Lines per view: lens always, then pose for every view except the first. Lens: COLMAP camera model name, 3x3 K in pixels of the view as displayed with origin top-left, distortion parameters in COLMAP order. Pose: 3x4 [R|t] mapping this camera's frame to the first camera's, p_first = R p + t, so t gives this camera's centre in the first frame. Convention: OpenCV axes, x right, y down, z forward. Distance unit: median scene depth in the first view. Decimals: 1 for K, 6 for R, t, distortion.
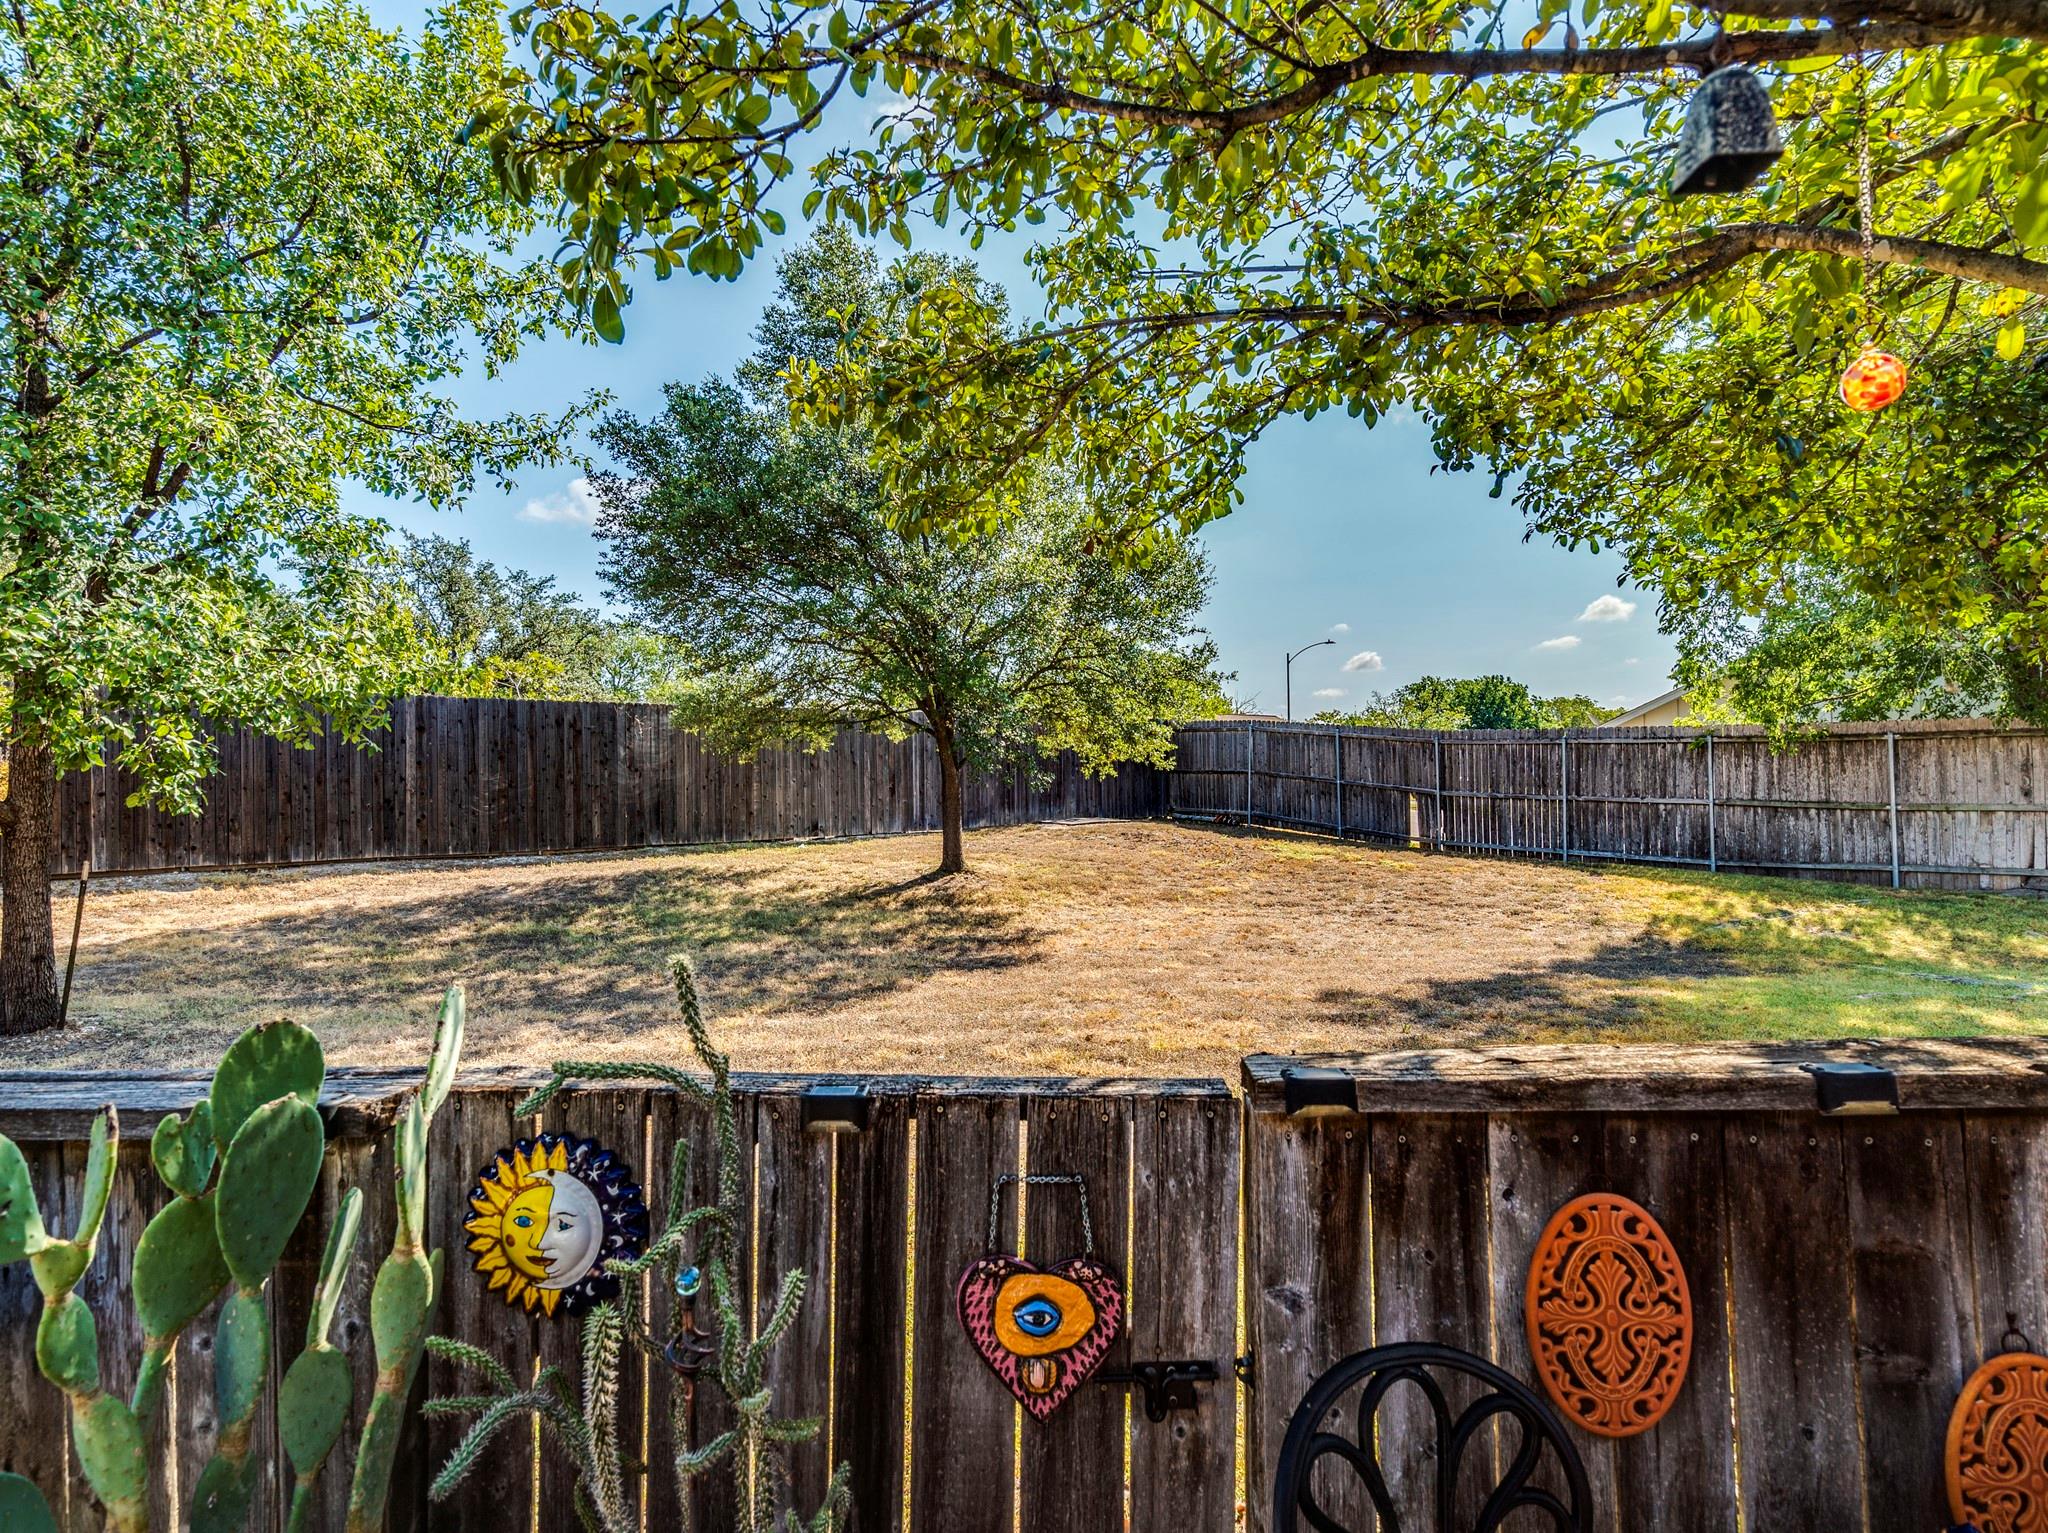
lens RADIAL K [[1068.5, 0, 1042.3], [0, 1068.5, 761.0], [0, 0, 1]] dist [-0.008164, 0.005881]
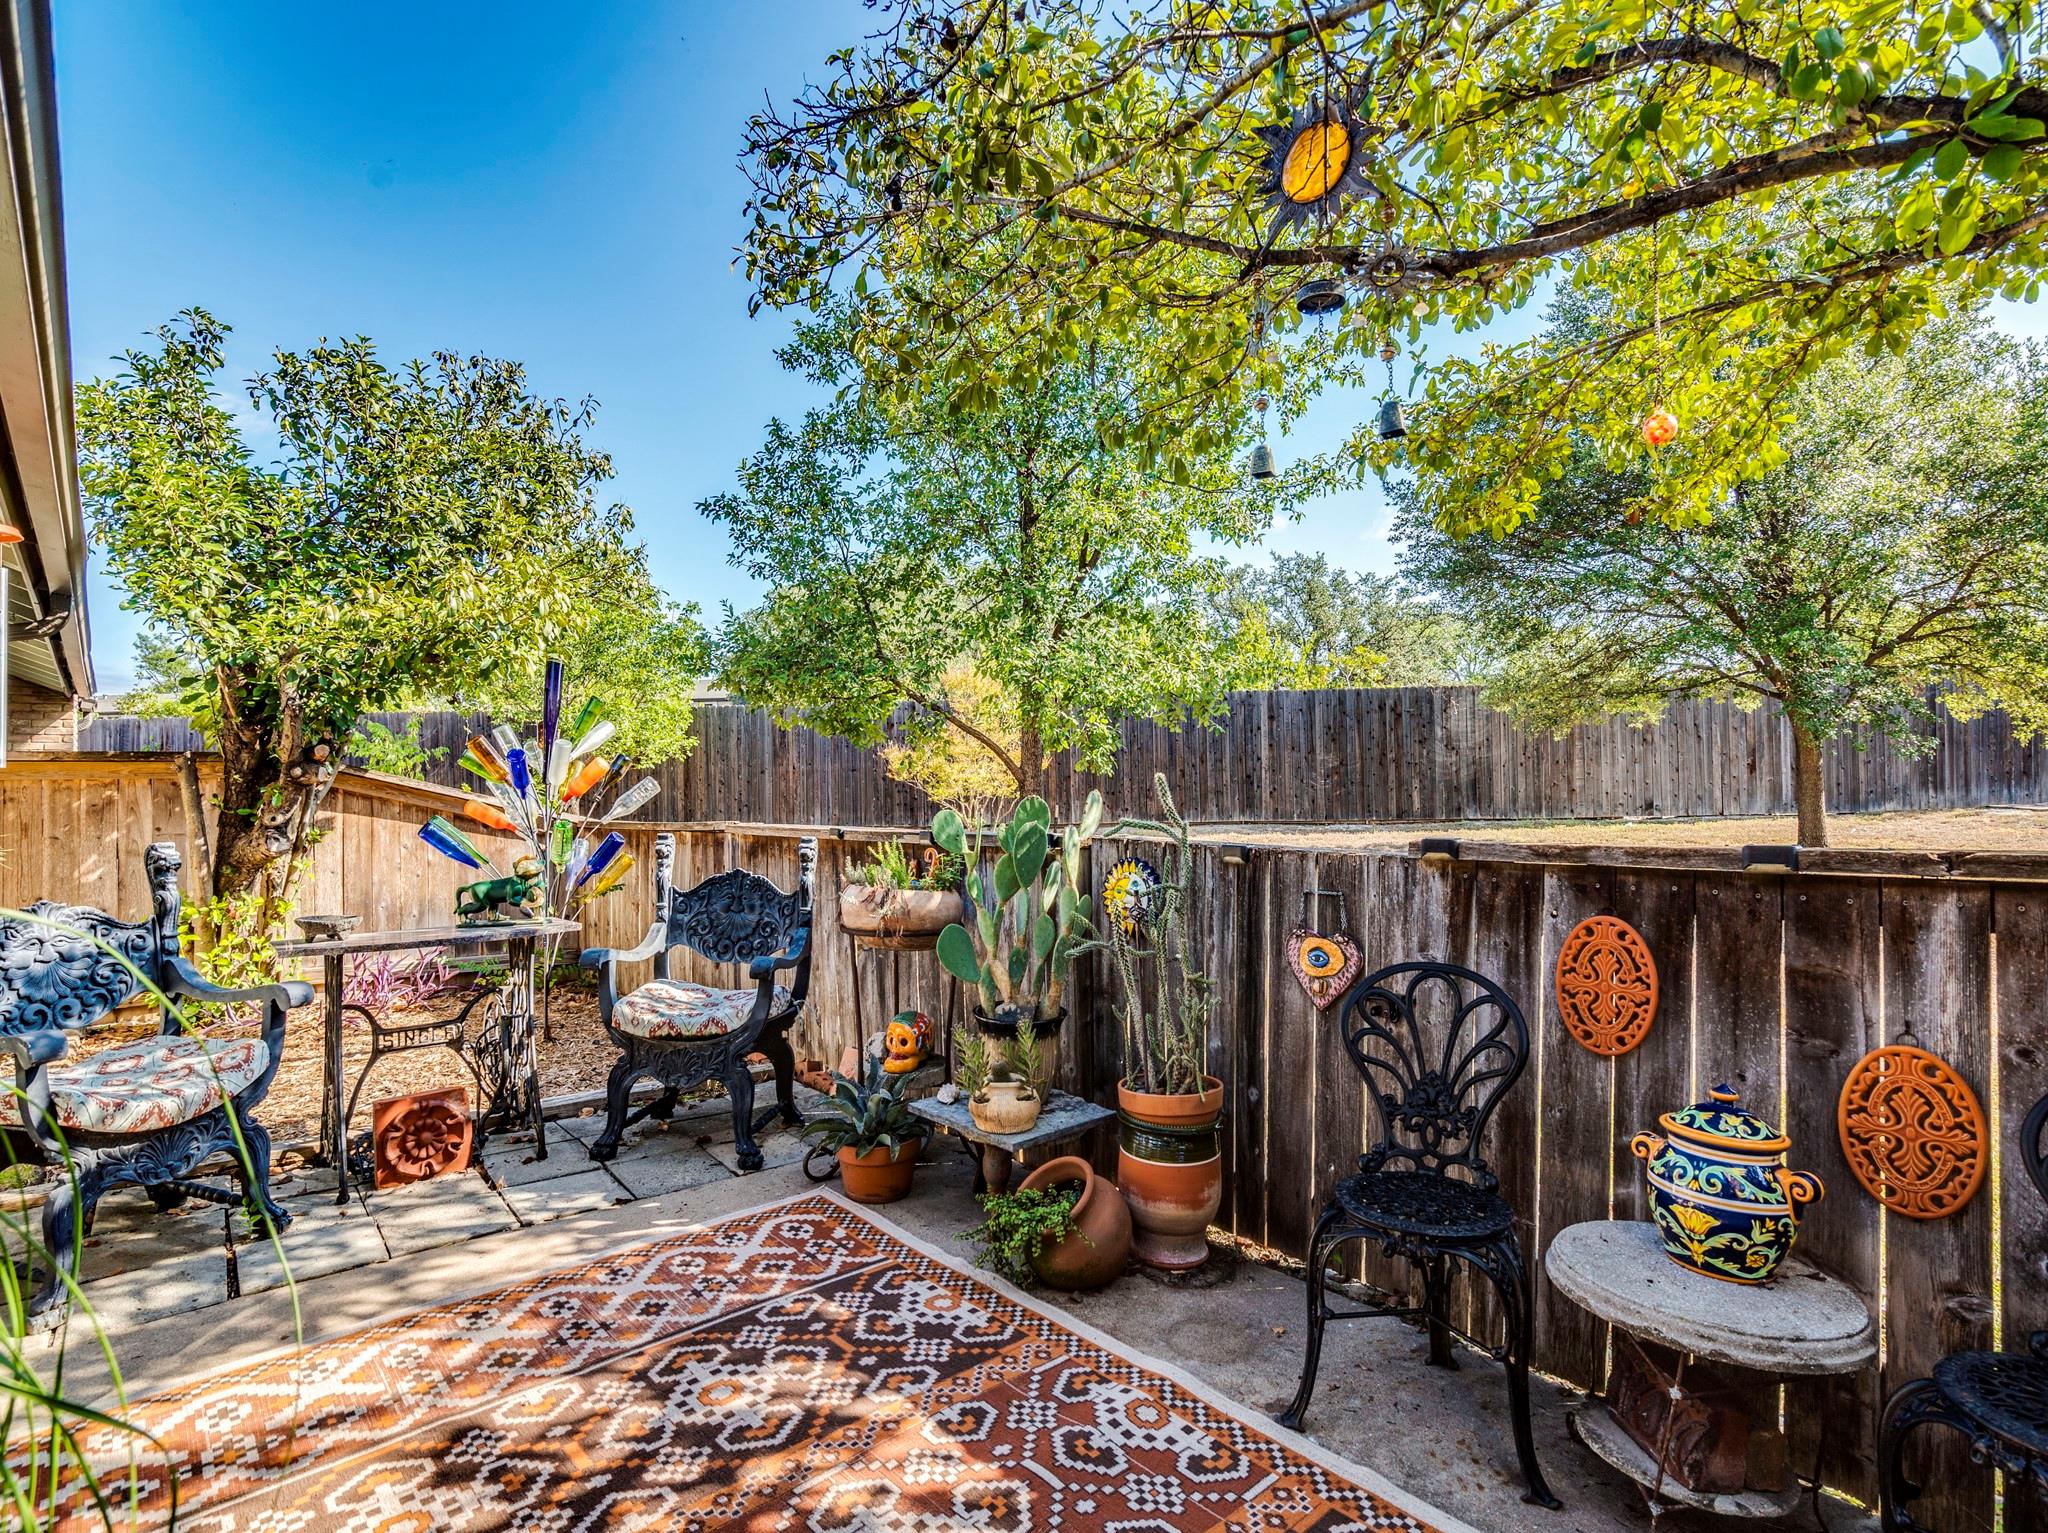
lens RADIAL K [[1068.5, 0, 1017.9], [0, 1068.5, 779.4], [0, 0, 1]] dist [-0.008164, 0.005881]
pose [[0.699707, -0.000077, -0.714430, 0.233732], [0.019664, 0.999623, 0.019151, 0.030409], [0.714159, -0.027449, 0.699445, -0.180353]]
